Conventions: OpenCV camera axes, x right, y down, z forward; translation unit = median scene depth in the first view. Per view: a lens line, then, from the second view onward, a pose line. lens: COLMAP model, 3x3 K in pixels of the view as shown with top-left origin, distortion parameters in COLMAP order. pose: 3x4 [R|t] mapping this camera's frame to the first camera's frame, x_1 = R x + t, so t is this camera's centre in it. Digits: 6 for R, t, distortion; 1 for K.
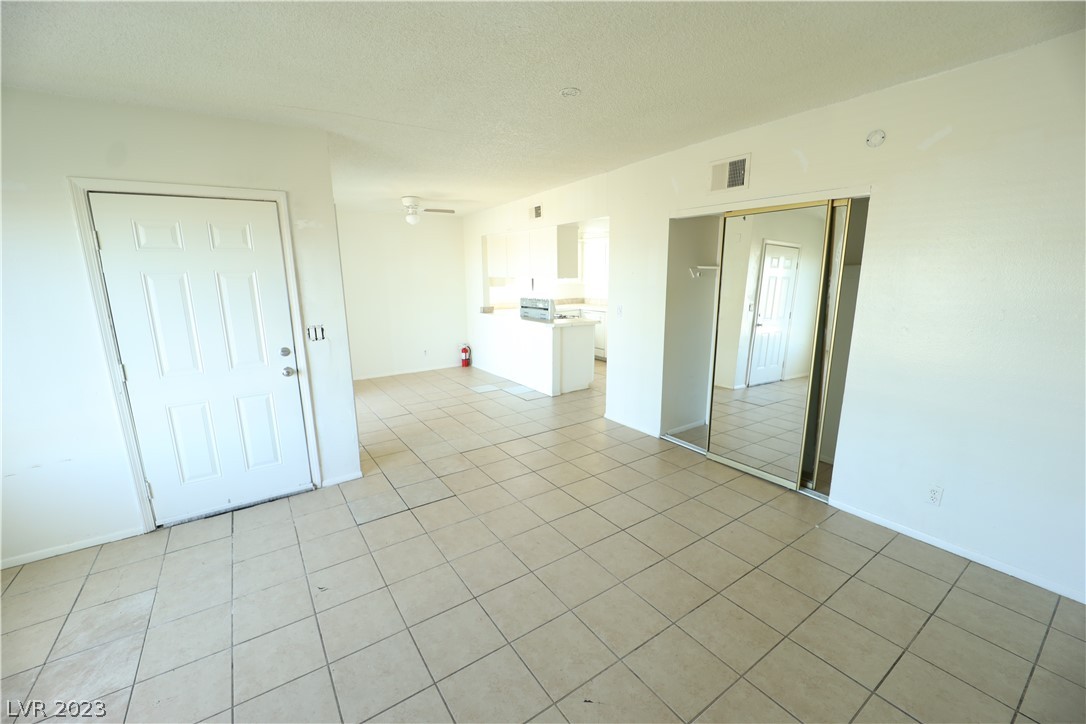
lens RADIAL K [[445.0, 0, 538.7], [0, 445.0, 366.1], [0, 0, 1]] dist [-0.019706, -0.000614]
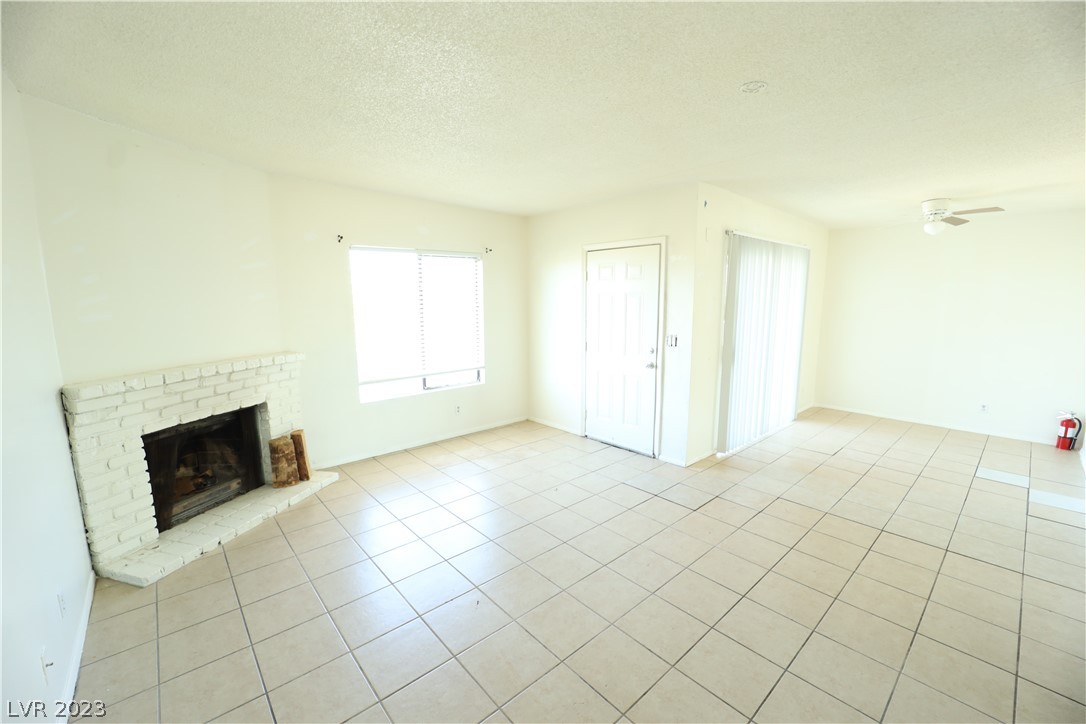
lens RADIAL K [[445.0, 0, 542.1], [0, 445.0, 362.5], [0, 0, 1]] dist [-0.019706, -0.000614]
pose [[0.125296, 0.159324, -0.979243, 0.707823], [-0.206258, 0.969639, 0.131370, -0.101862], [0.970443, 0.185516, 0.154353, 0.430295]]
